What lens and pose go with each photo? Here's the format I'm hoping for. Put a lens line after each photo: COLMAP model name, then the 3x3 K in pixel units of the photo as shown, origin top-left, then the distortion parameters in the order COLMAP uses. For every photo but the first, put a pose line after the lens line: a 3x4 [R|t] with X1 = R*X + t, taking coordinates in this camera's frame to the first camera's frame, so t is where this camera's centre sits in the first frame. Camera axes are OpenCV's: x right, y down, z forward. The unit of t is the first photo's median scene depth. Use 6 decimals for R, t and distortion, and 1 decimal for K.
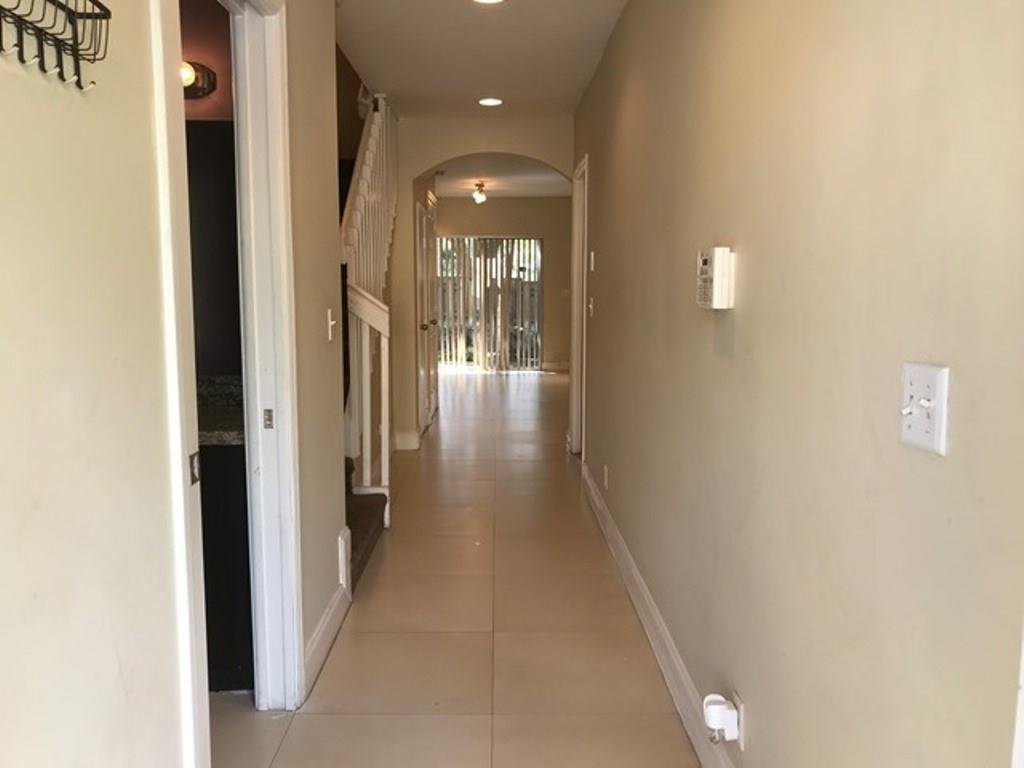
lens RADIAL K [[842.6, 0, 513.9], [0, 842.6, 382.3], [0, 0, 1]] dist [0.052718, -0.067083]
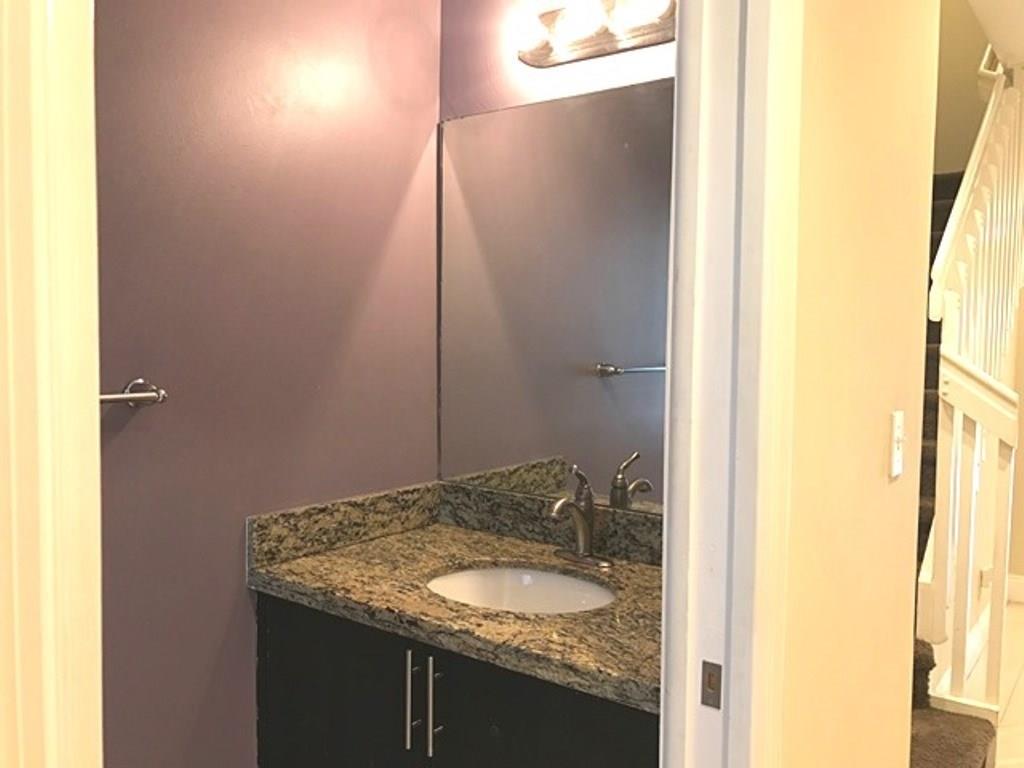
lens RADIAL K [[842.6, 0, 513.9], [0, 842.6, 382.3], [0, 0, 1]] dist [0.052718, -0.067083]
pose [[0.793137, 0.049879, -0.606997, -0.059475], [-0.093437, 0.994808, -0.040343, -0.037123], [0.601833, 0.088714, 0.793679, 0.290028]]
